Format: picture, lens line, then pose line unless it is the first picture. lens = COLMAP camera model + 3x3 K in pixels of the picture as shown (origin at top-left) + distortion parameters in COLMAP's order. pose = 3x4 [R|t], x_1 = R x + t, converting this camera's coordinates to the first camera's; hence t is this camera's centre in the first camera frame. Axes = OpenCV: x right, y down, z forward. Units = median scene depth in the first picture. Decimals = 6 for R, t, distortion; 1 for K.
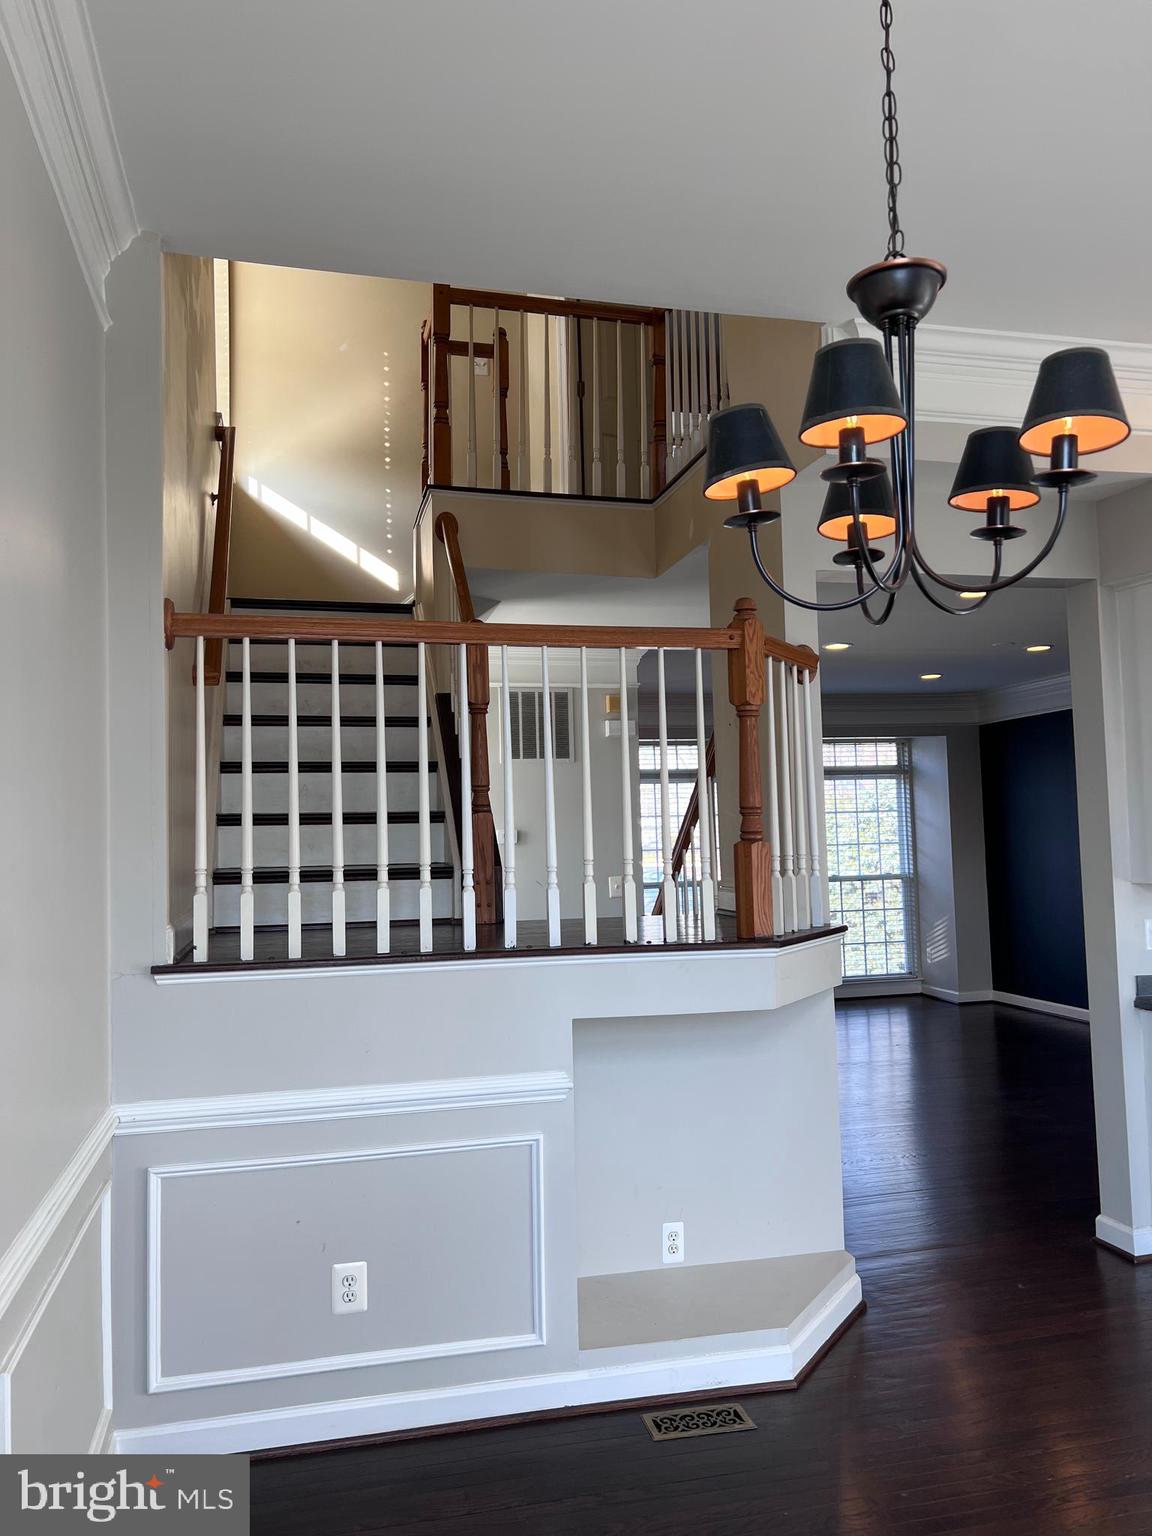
lens RADIAL K [[1152.7, 0, 583.9], [0, 1152.7, 773.6], [0, 0, 1]] dist [0.054524, -0.058440]
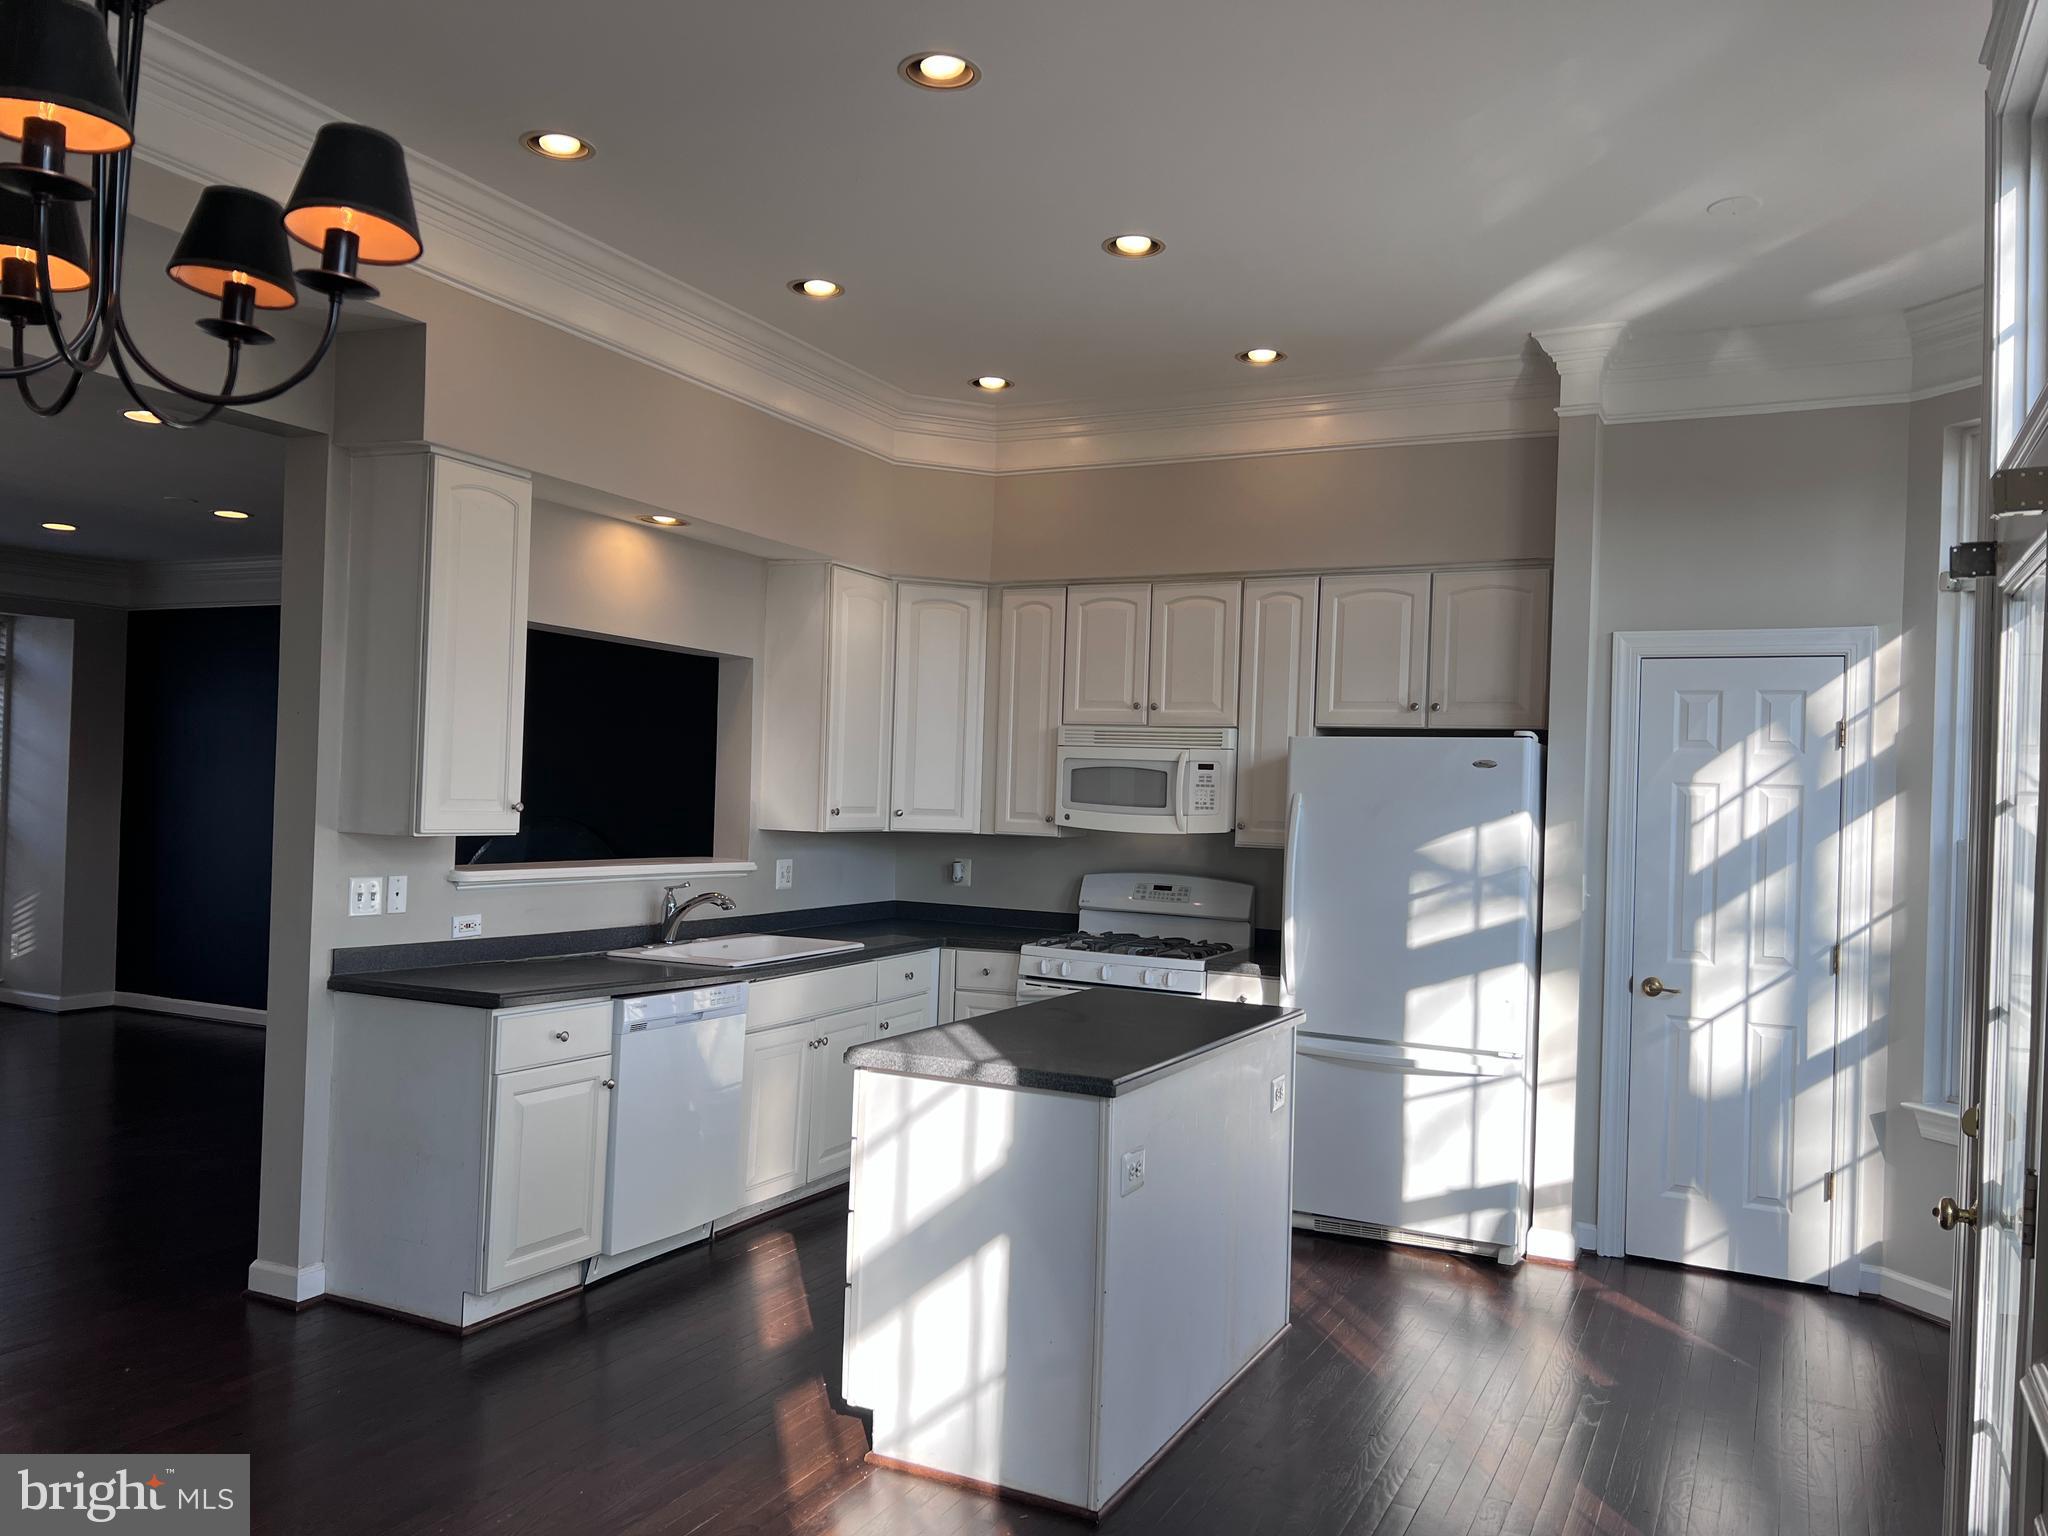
lens RADIAL K [[1537.0, 0, 1012.2], [0, 1537.0, 782.9], [0, 0, 1]] dist [0.054524, -0.058440]
pose [[0.652119, 0.054708, 0.756140, -0.027740], [-0.092026, 0.995730, 0.007324, 0.013579], [-0.752511, -0.074361, 0.654369, -0.025623]]
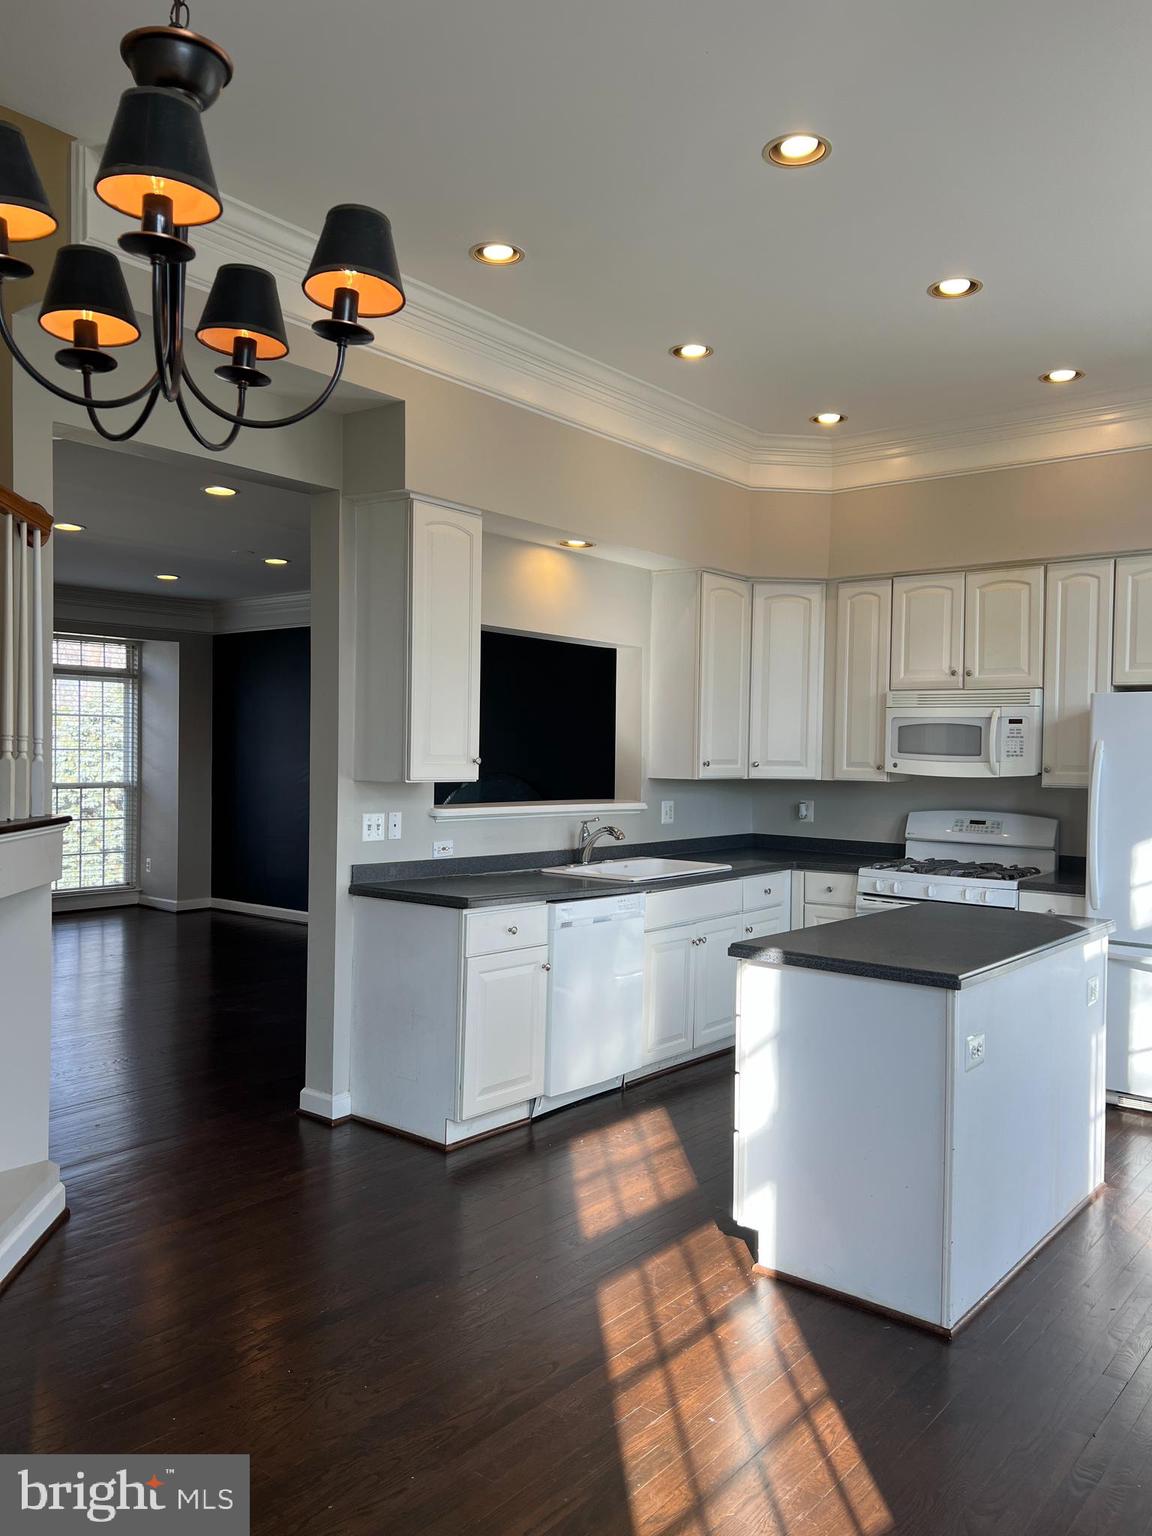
lens RADIAL K [[1152.7, 0, 570.1], [0, 1152.7, 773.0], [0, 0, 1]] dist [0.054524, -0.058440]
pose [[0.803068, 0.029909, 0.595136, -0.006096], [-0.070019, 0.996557, 0.044401, 0.028541], [-0.591759, -0.077327, 0.802398, 0.022942]]
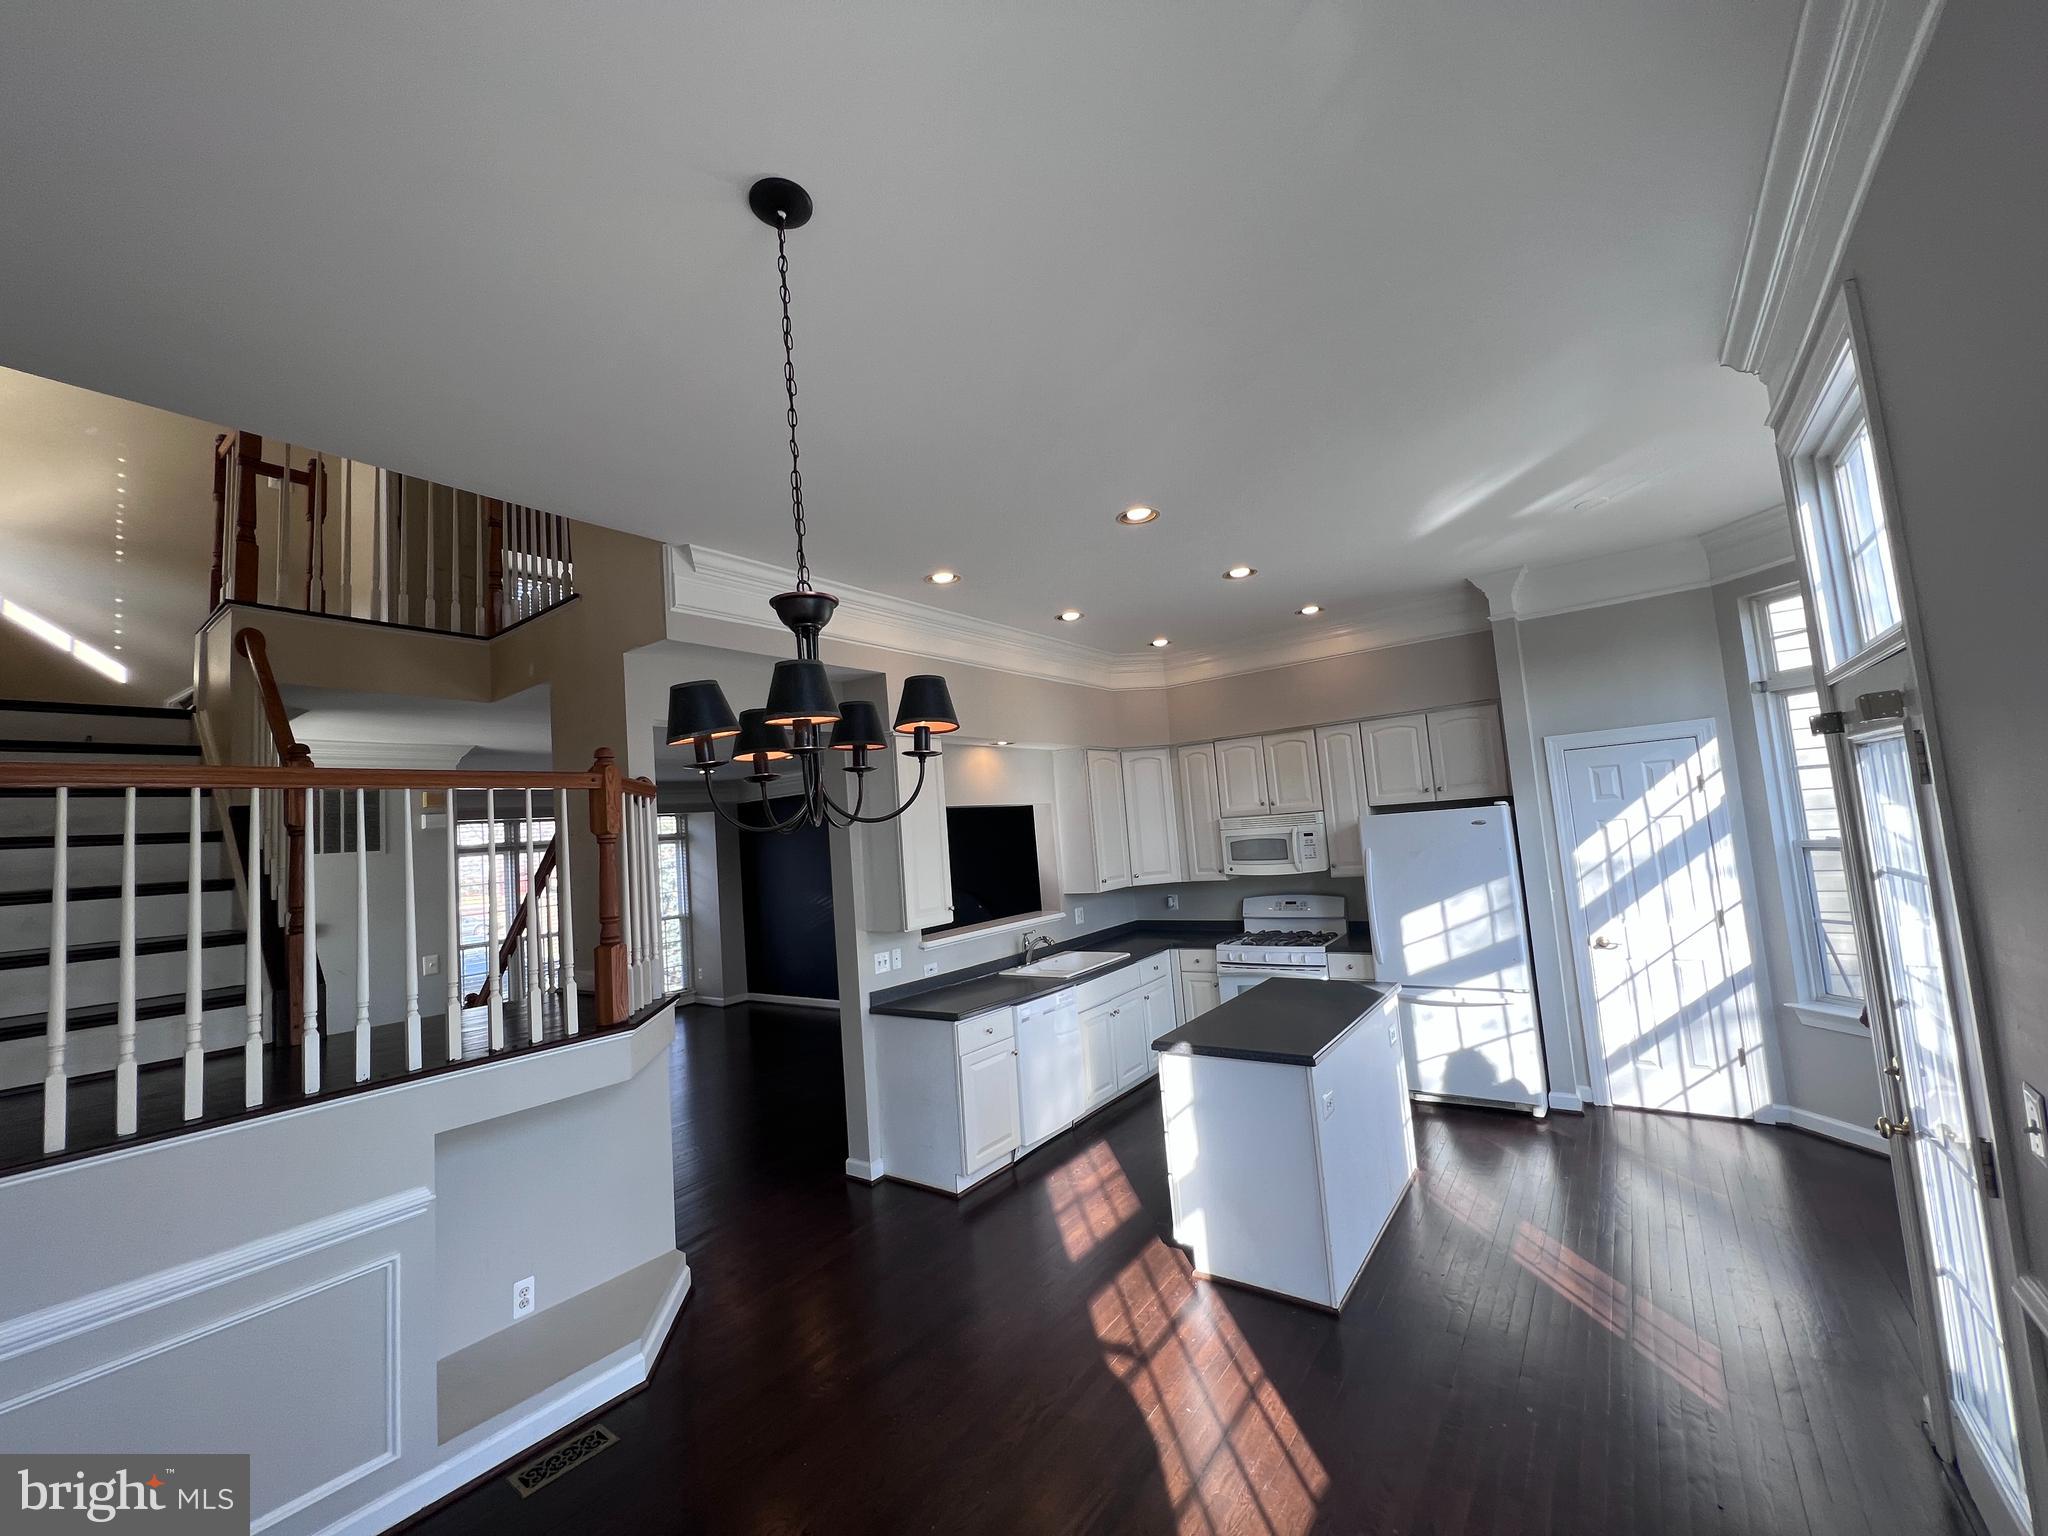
lens RADIAL K [[818.5, 0, 1023.0], [0, 818.5, 760.7], [0, 0, 1]] dist [-0.001125, 0.000185]
pose [[0.770851, 0.019580, 0.636714, -0.068691], [0.023557, 0.997968, -0.059210, -0.068898], [-0.636580, 0.060641, 0.768823, 0.027675]]
